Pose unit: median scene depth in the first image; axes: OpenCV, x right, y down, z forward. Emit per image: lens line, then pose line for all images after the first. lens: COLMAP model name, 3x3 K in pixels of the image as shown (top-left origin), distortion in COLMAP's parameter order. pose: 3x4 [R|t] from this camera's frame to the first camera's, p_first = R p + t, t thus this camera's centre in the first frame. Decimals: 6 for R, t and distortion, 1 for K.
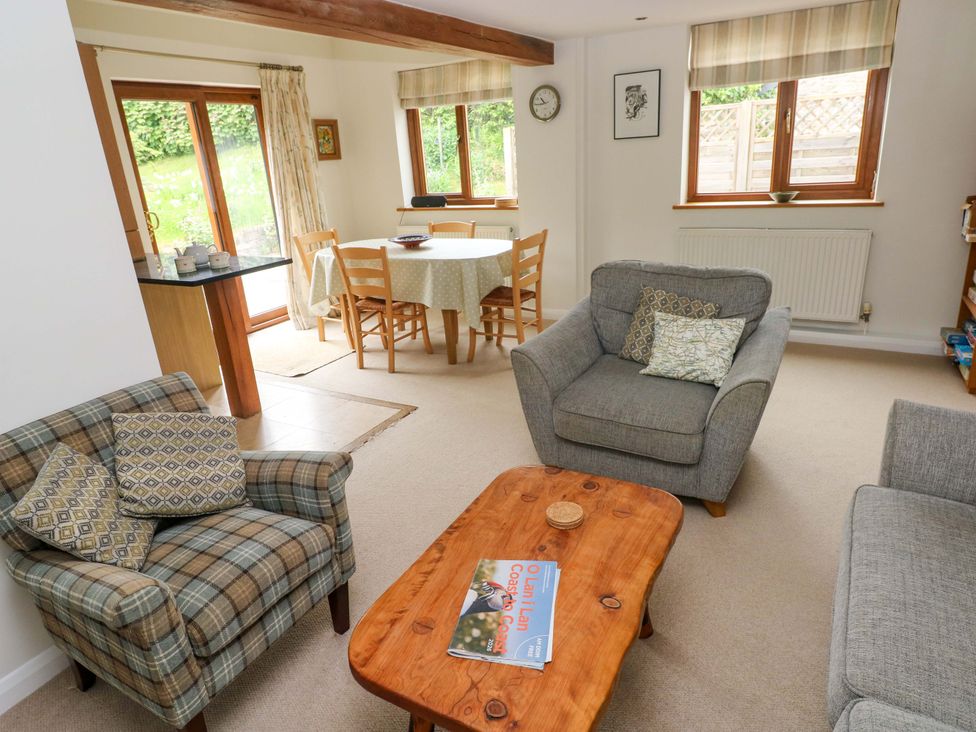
lens RADIAL K [[599.1, 0, 486.3], [0, 599.1, 361.9], [0, 0, 1]] dist [0.006369, -0.012249]
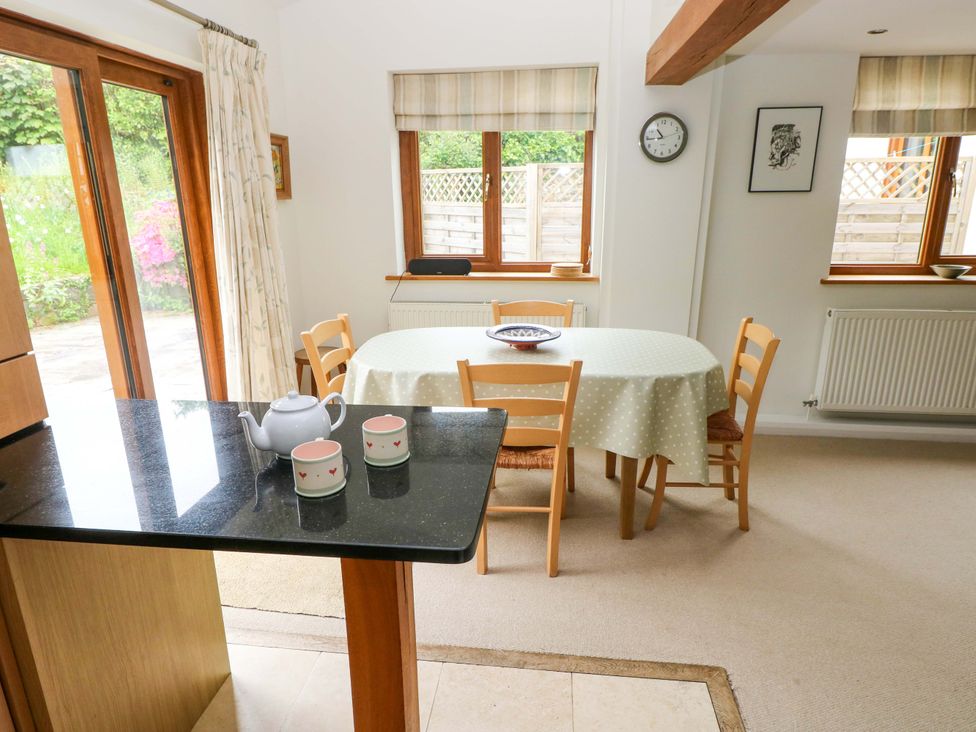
lens RADIAL K [[599.1, 0, 486.3], [0, 599.1, 361.9], [0, 0, 1]] dist [0.006369, -0.012249]
pose [[0.918399, -0.055423, 0.391754, -0.452612], [0.085804, 0.994476, -0.060460, -0.162692], [-0.386239, 0.089140, 0.918082, 0.521306]]
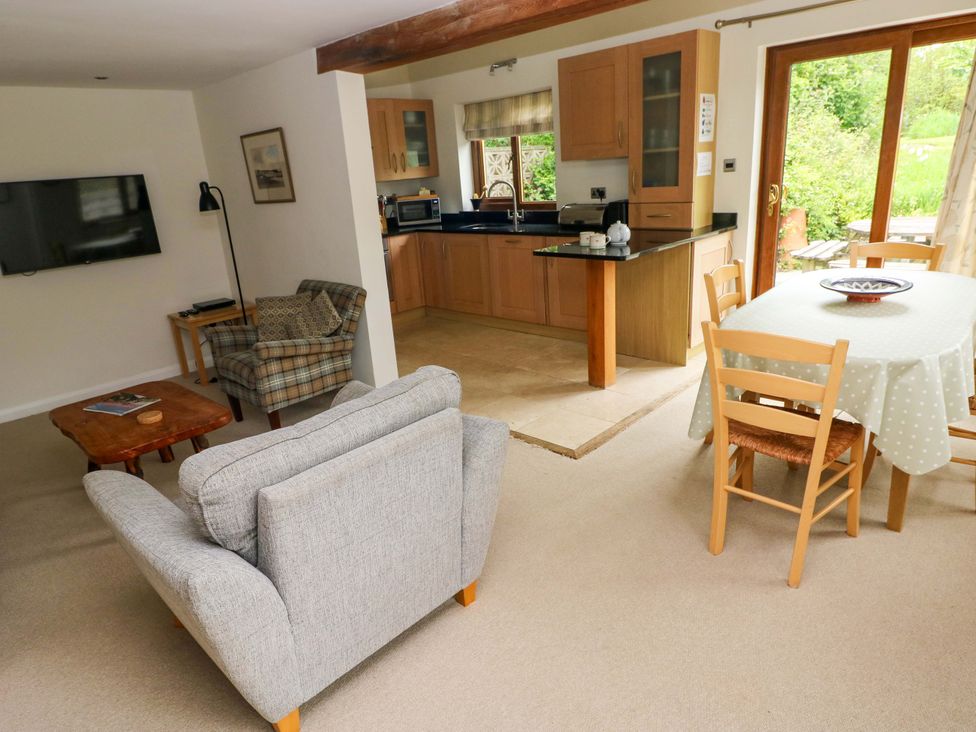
lens RADIAL K [[598.5, 0, 488.0], [0, 598.5, 366.0], [0, 0, 1]] dist [0.000230, -0.001295]
pose [[-0.238312, 0.386937, -0.890779, 0.550267], [-0.241858, 0.864664, 0.440297, -0.337807], [0.940591, 0.320370, -0.112476, 0.842207]]
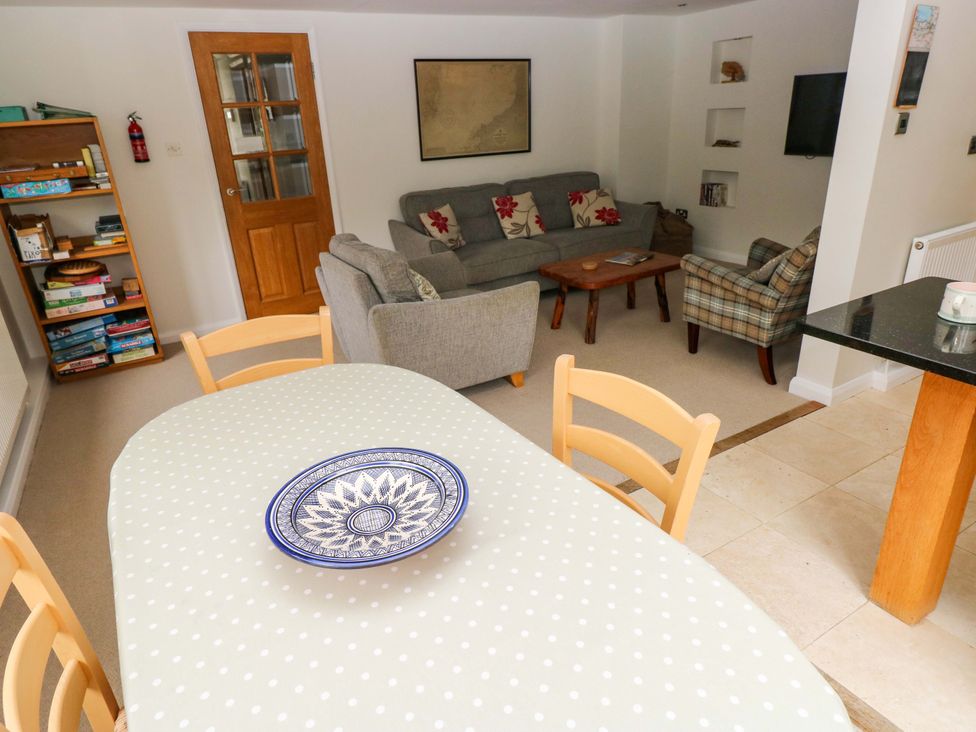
lens RADIAL K [[599.1, 0, 486.3], [0, 599.1, 361.9], [0, 0, 1]] dist [0.006369, -0.012249]
pose [[-0.859640, -0.091121, 0.502709, -0.311951], [0.270587, 0.753427, 0.599274, -0.413788], [-0.433361, 0.651187, -0.623020, 1.217562]]
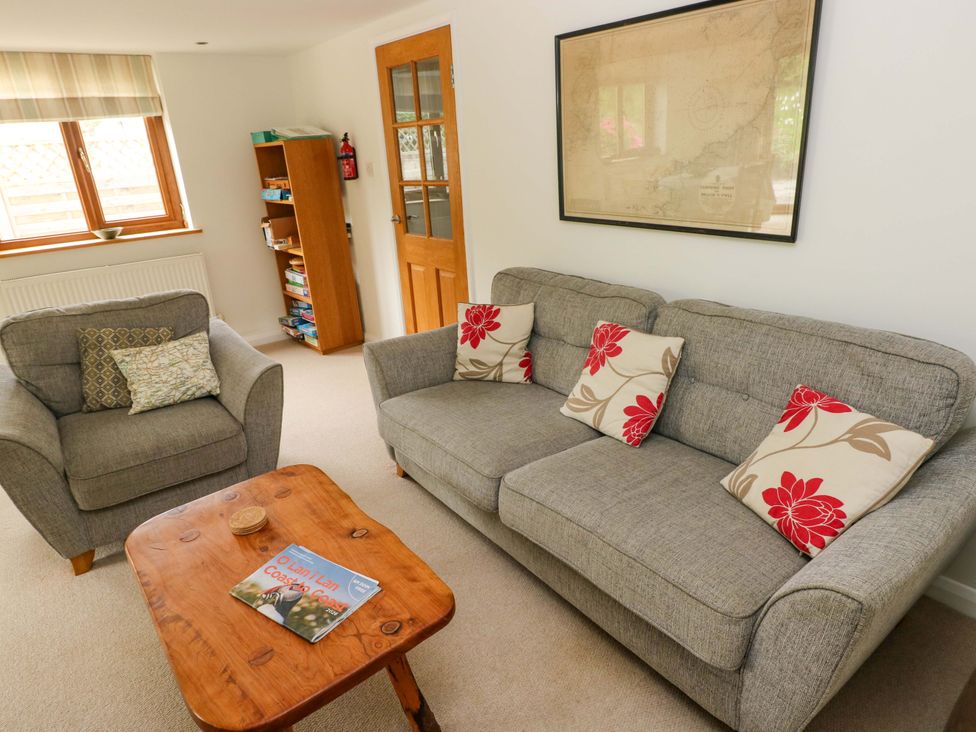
lens RADIAL K [[599.1, 0, 486.3], [0, 599.1, 361.9], [0, 0, 1]] dist [0.006369, -0.012249]
pose [[0.380759, -0.275314, 0.882737, -0.228221], [0.340626, 0.929275, 0.142904, -0.001333], [-0.859649, 0.246271, 0.447609, 0.054149]]
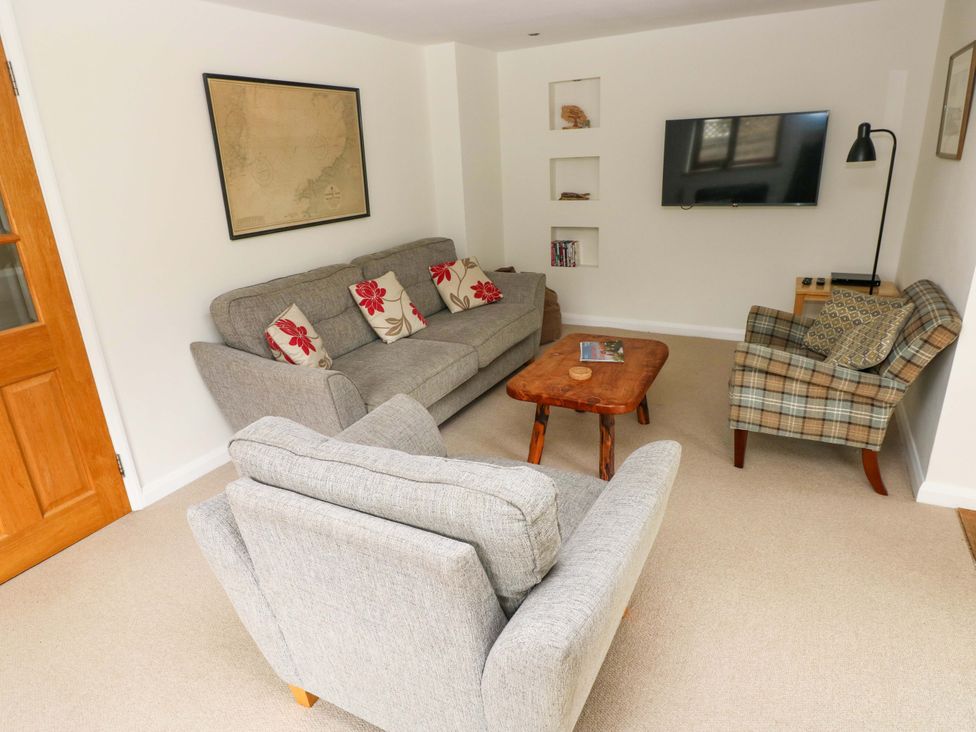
lens RADIAL K [[599.1, 0, 486.3], [0, 599.1, 361.9], [0, 0, 1]] dist [0.006369, -0.012249]
pose [[-0.992604, 0.120823, 0.011754, 0.151542], [0.100985, 0.768113, 0.632302, -0.345374], [0.067368, 0.628812, -0.774633, 0.934538]]
